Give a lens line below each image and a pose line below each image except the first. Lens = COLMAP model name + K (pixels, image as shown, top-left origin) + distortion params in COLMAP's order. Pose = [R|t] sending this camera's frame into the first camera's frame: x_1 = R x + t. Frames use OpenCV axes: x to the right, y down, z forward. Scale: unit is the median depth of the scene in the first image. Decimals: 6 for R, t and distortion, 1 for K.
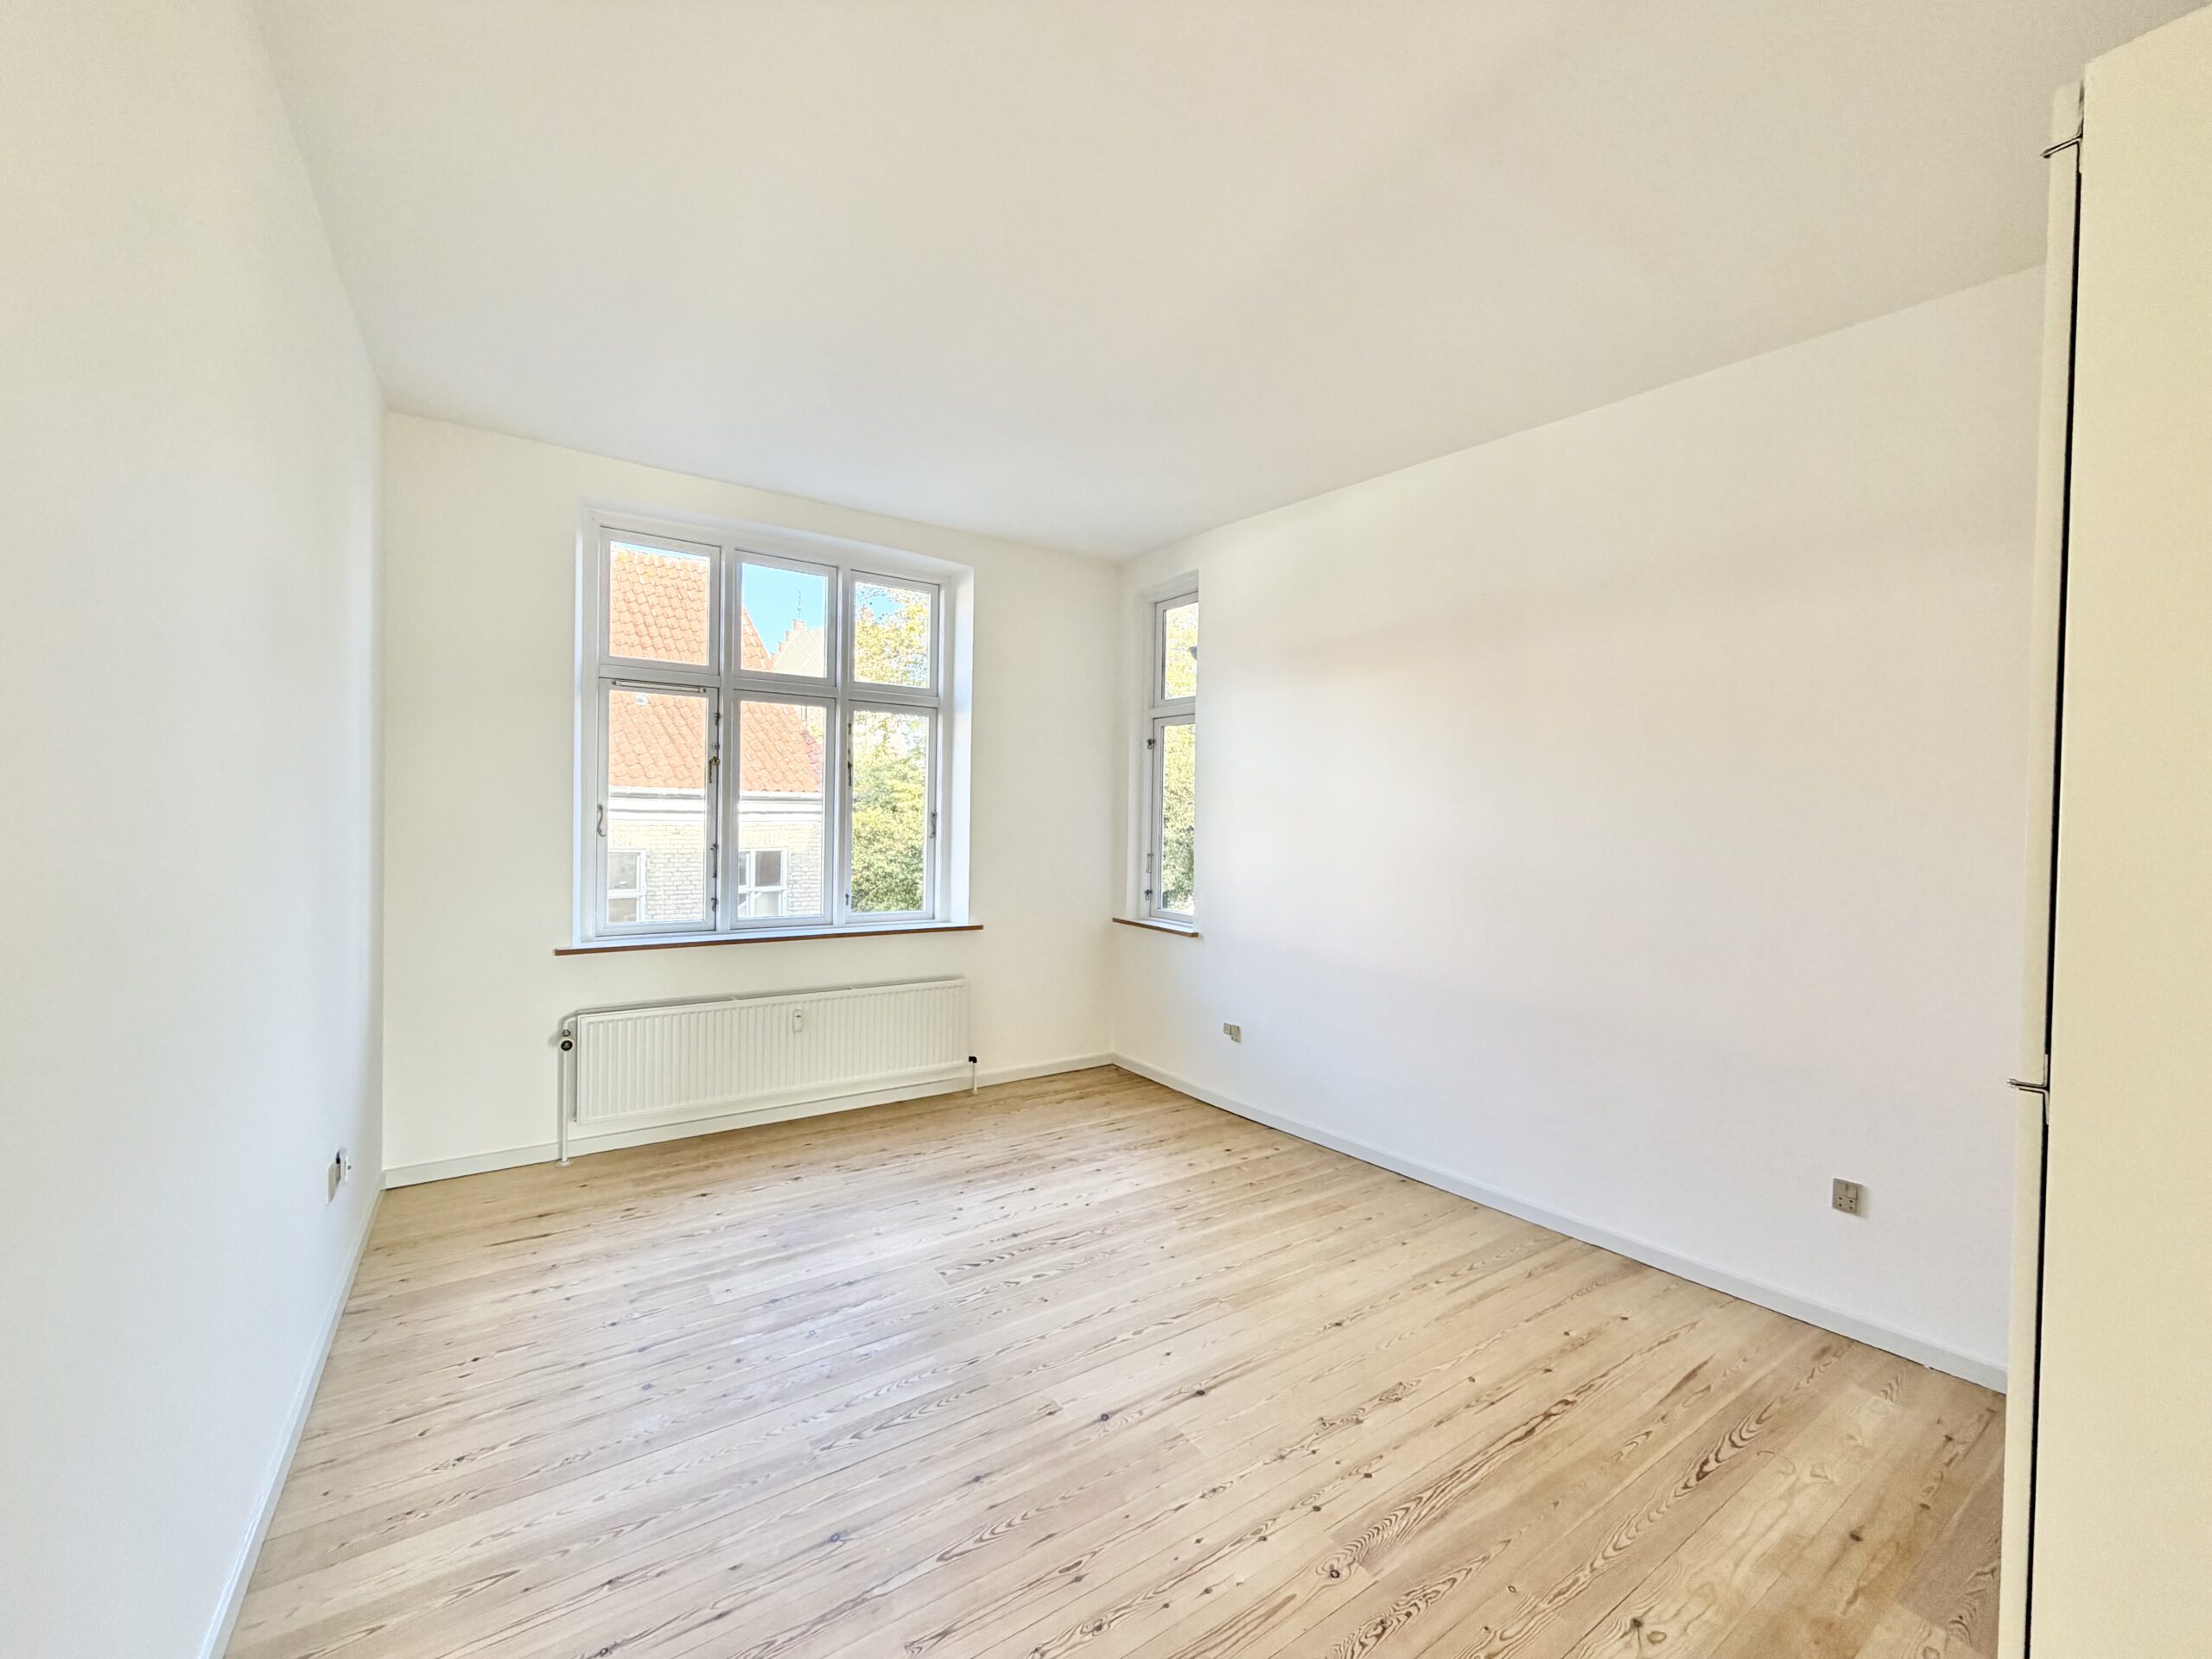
lens RADIAL K [[878.4, 0, 1099.5], [0, 878.4, 827.8], [0, 0, 1]] dist [0.000889, -0.000538]
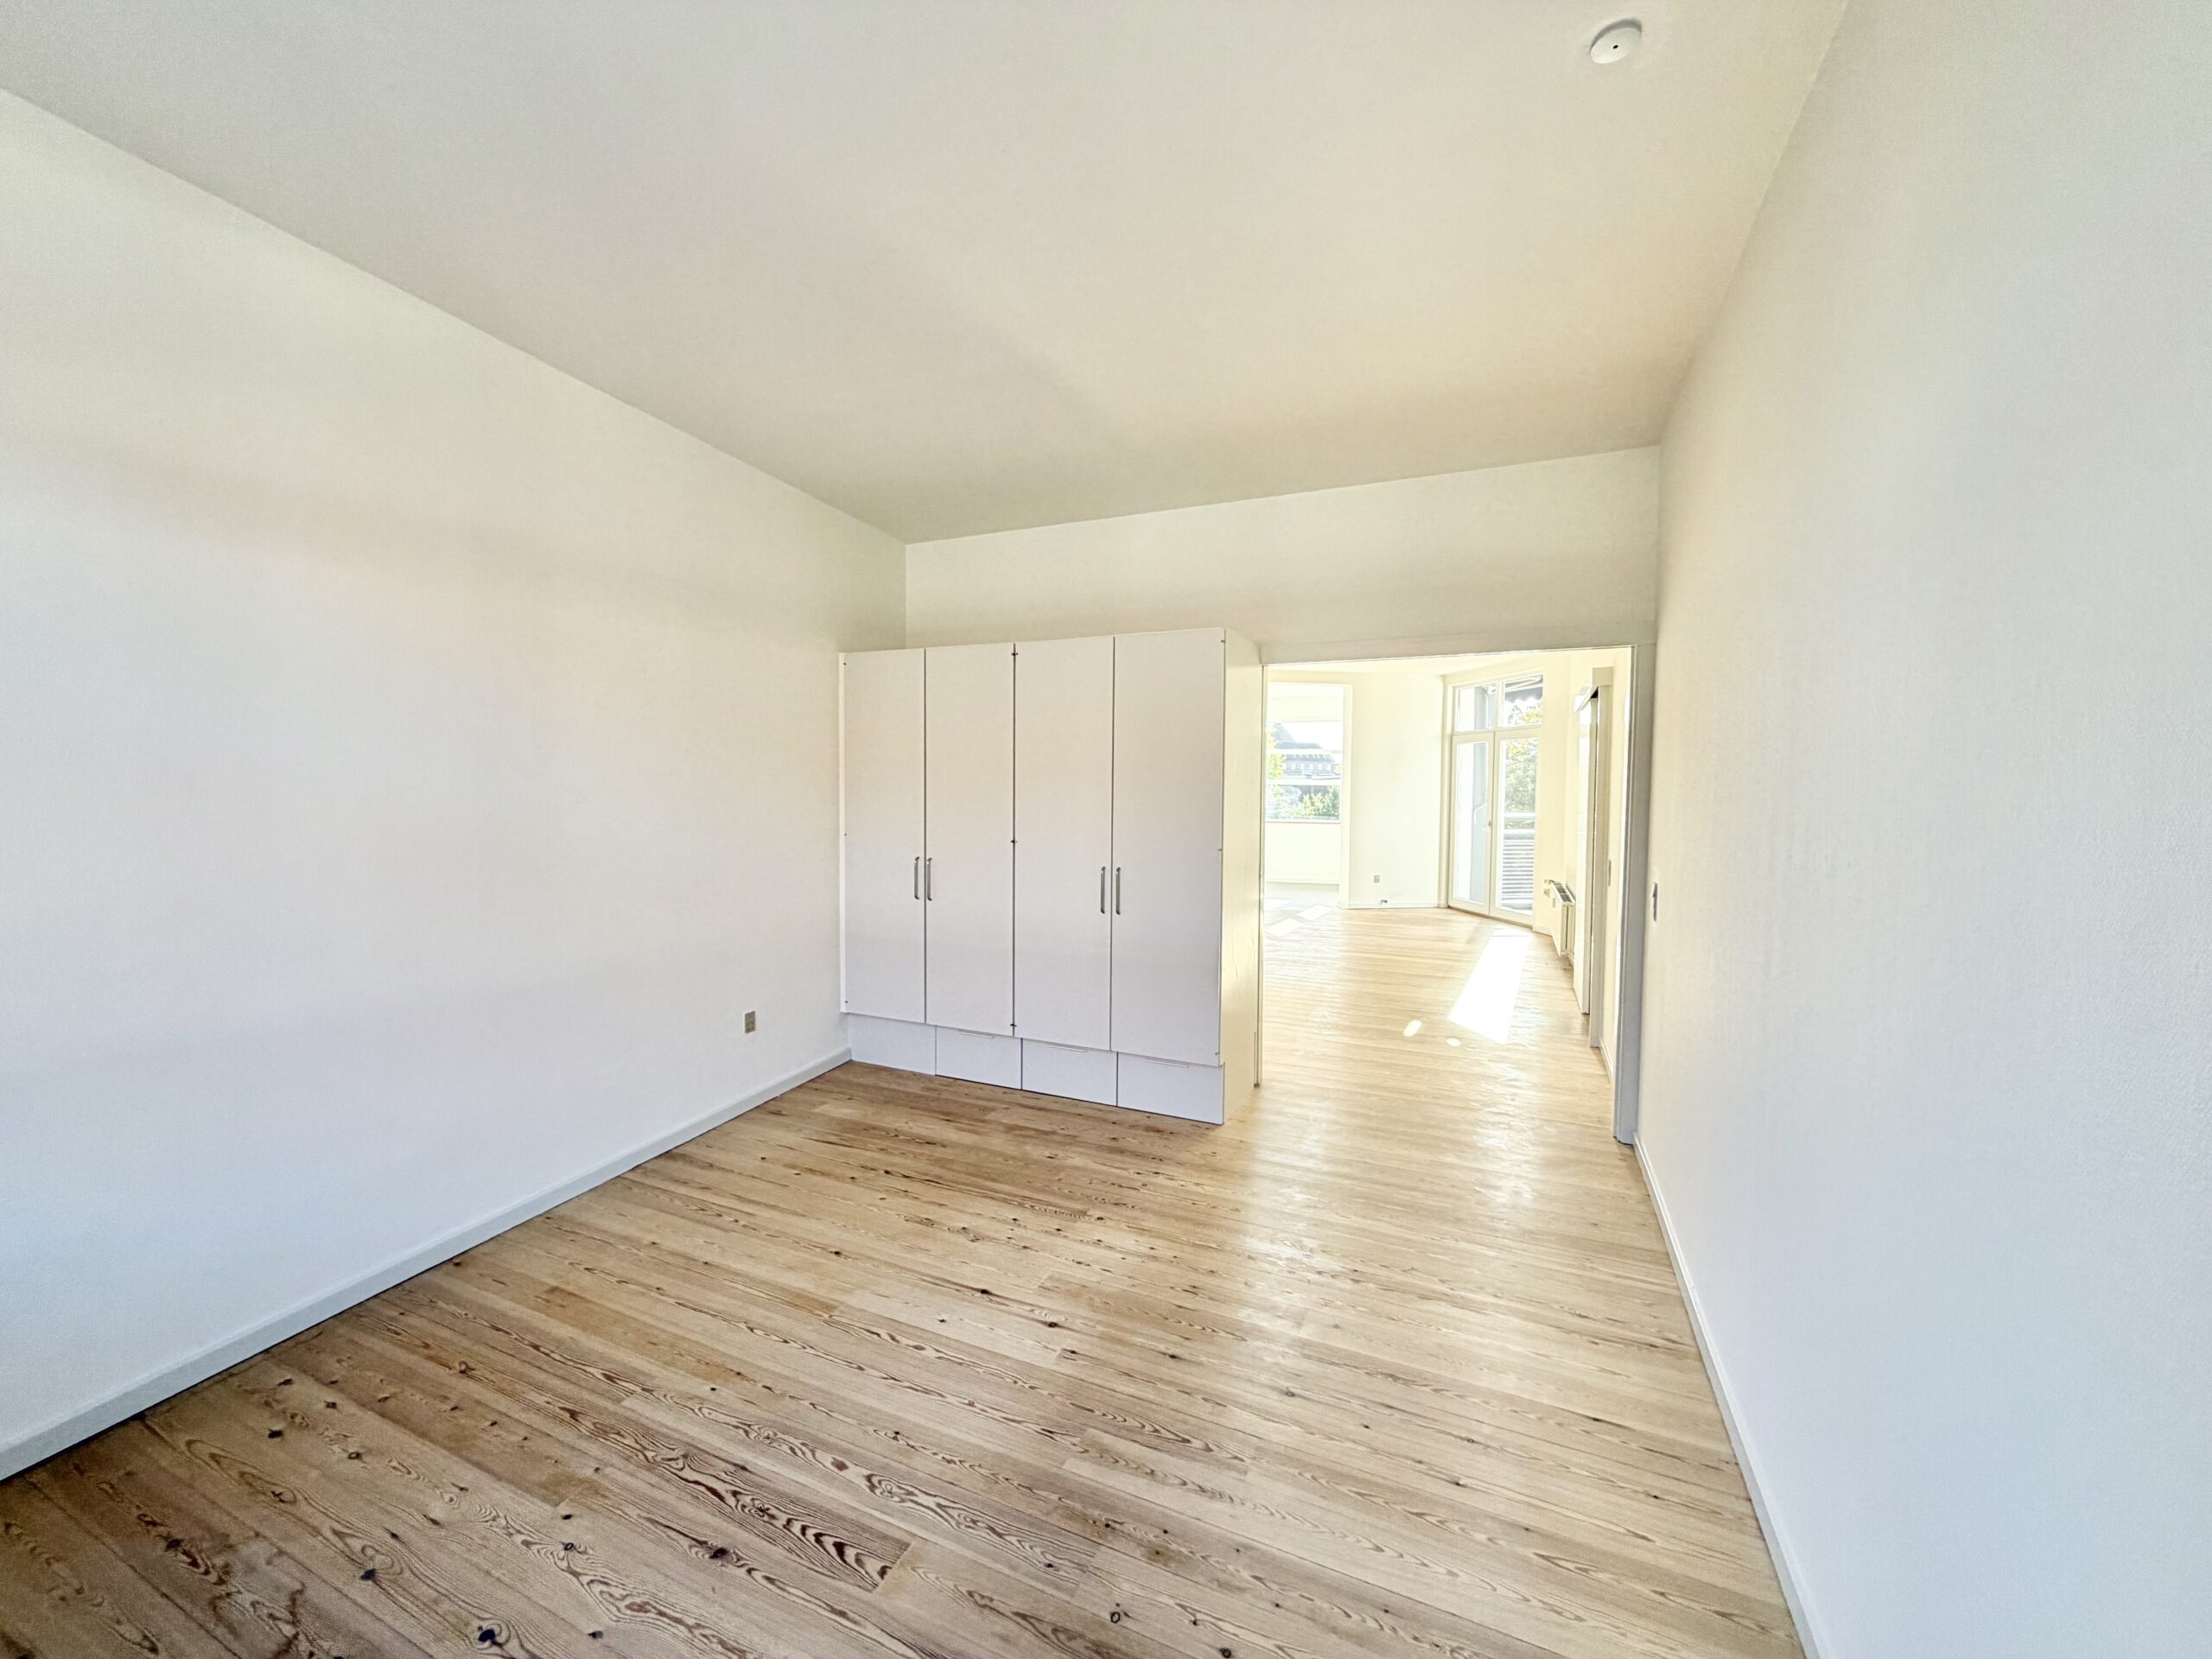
lens RADIAL K [[878.4, 0, 1099.5], [0, 878.4, 827.8], [0, 0, 1]] dist [0.000889, -0.000538]
pose [[-0.527397, -0.062852, 0.847291, -0.803168], [-0.004667, 0.997459, 0.071087, -0.045453], [-0.849606, 0.033537, -0.526350, 1.289641]]
